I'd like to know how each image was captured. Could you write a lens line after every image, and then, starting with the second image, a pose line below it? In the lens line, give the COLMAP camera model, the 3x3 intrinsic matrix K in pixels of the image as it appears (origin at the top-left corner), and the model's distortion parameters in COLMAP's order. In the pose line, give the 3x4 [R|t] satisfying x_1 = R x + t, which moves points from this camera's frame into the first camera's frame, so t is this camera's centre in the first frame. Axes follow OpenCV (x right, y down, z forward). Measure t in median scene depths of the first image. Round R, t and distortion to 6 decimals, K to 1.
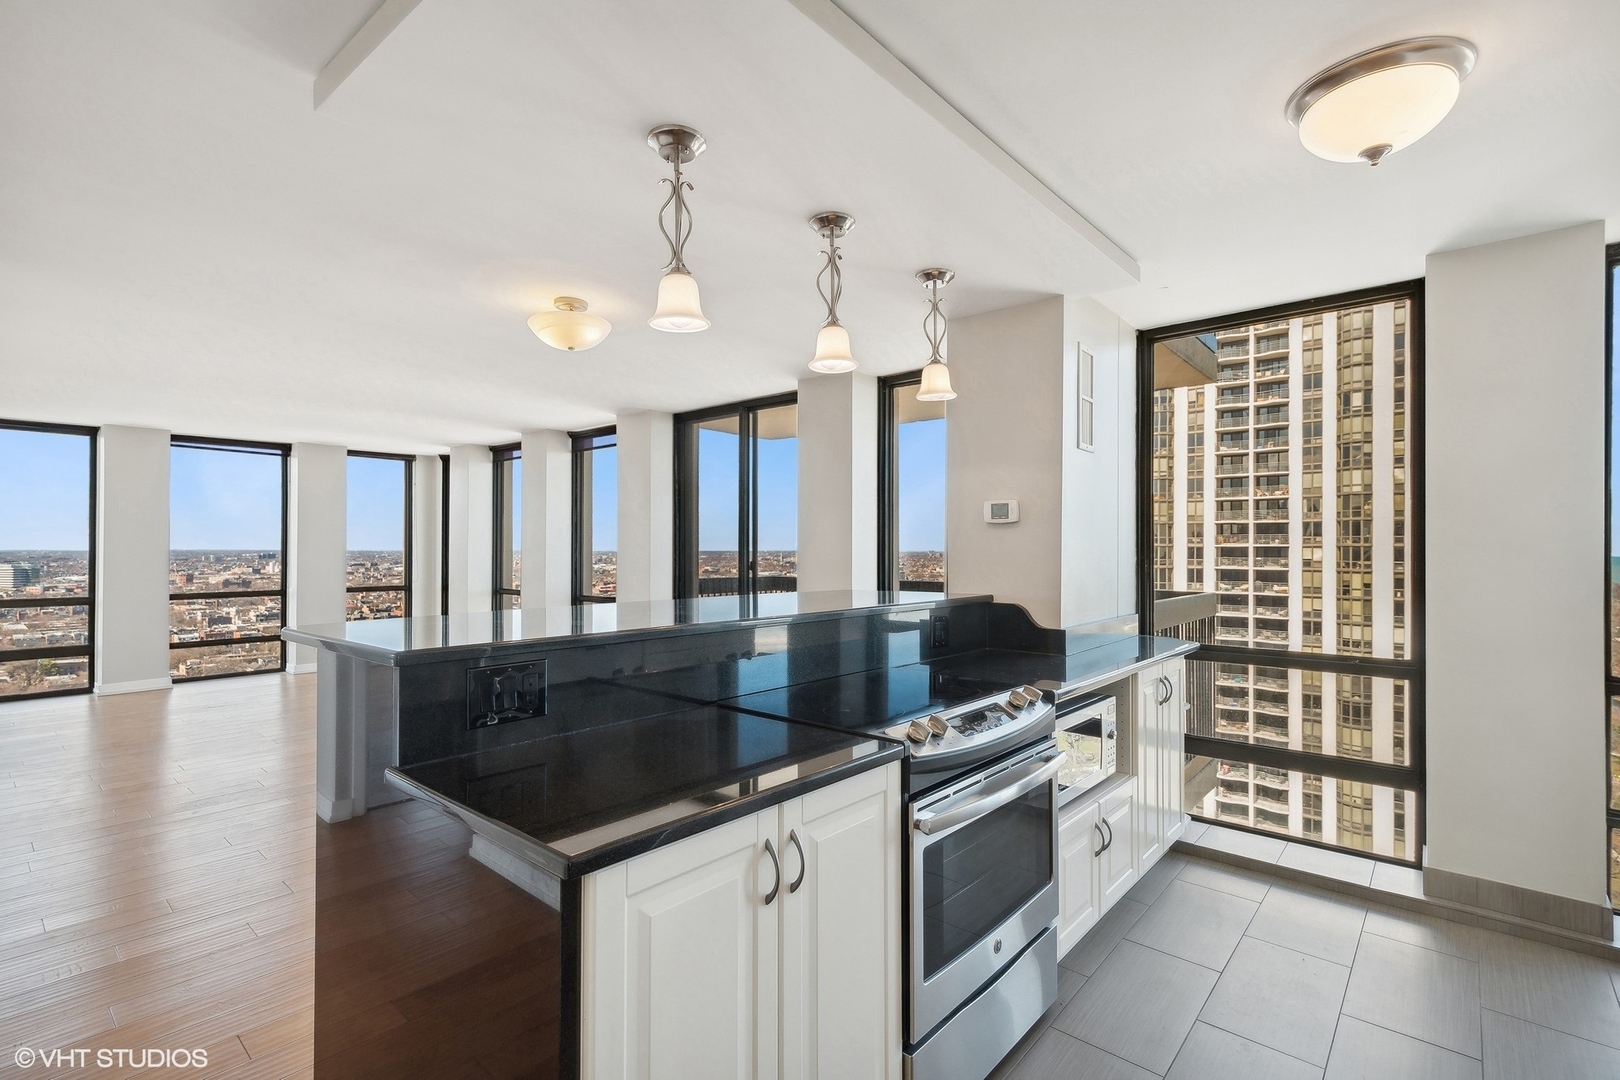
lens RADIAL K [[722.0, 0, 810.4], [0, 722.0, 545.1], [0, 0, 1]] dist [0.006346, 0.000192]
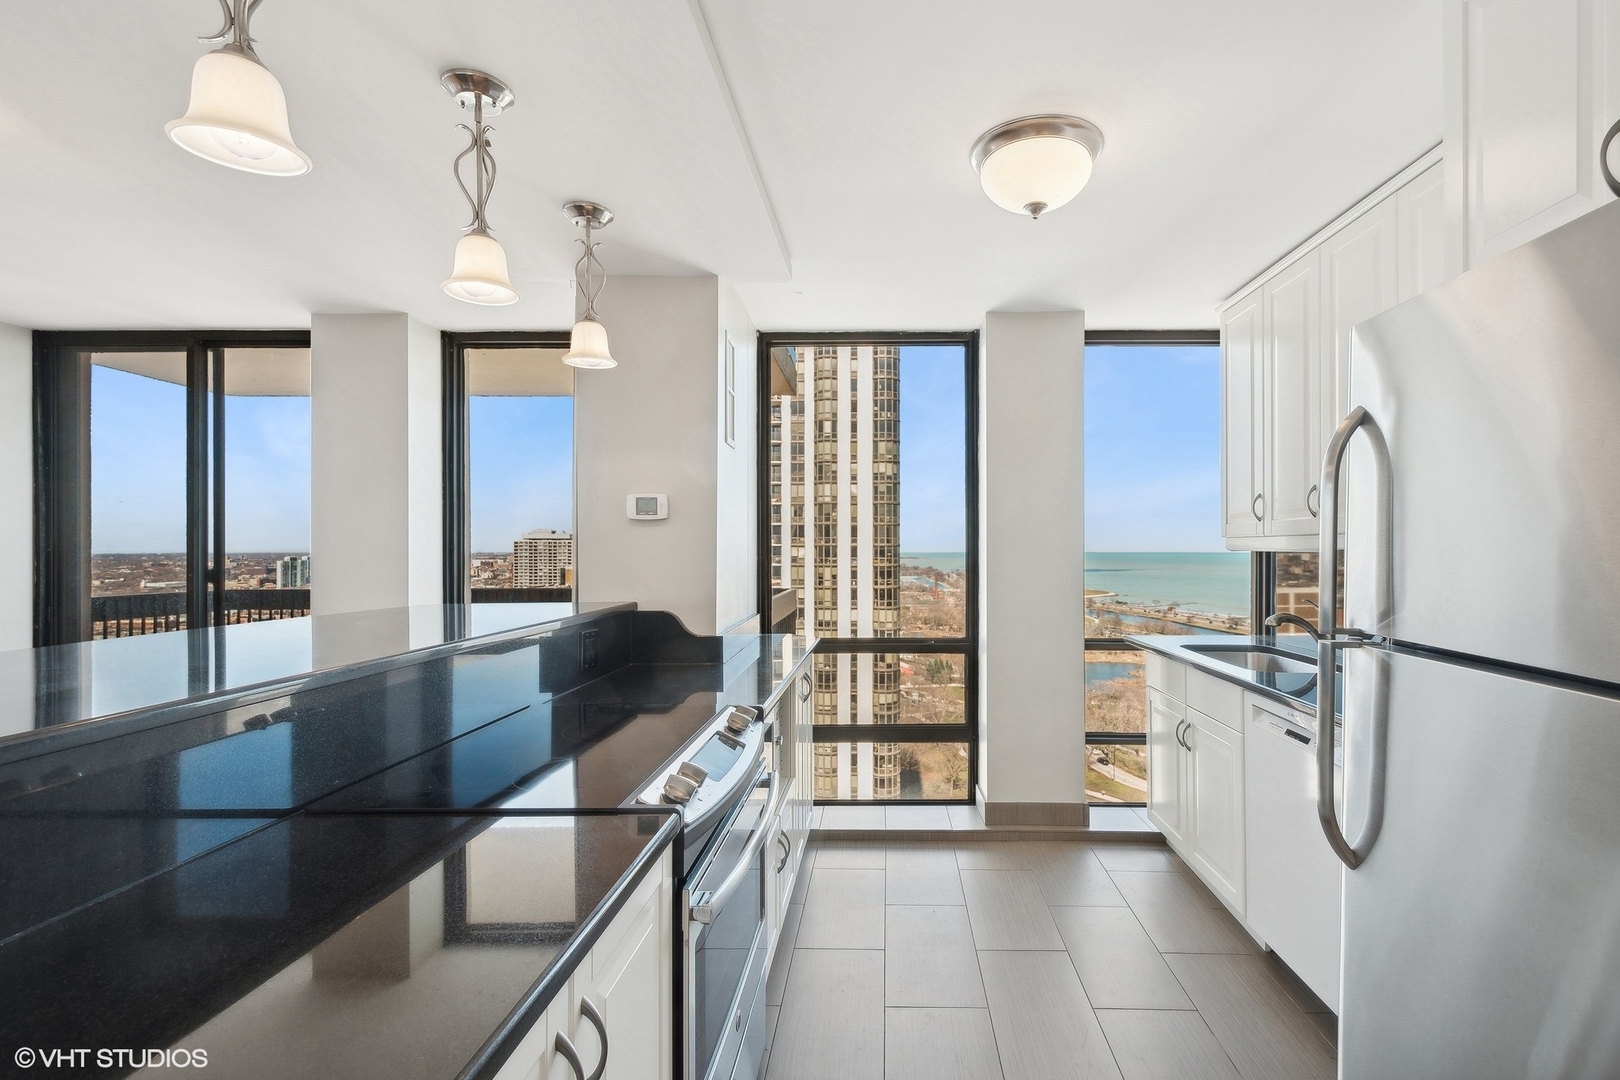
lens RADIAL K [[730.1, 0, 864.6], [0, 730.1, 547.0], [0, 0, 1]] dist [0.001135, 0.000012]
pose [[0.766178, -0.002965, 0.642622, -0.062554], [0.001082, 0.999994, 0.003324, -0.000071], [-0.642628, -0.001852, 0.766176, 0.091628]]
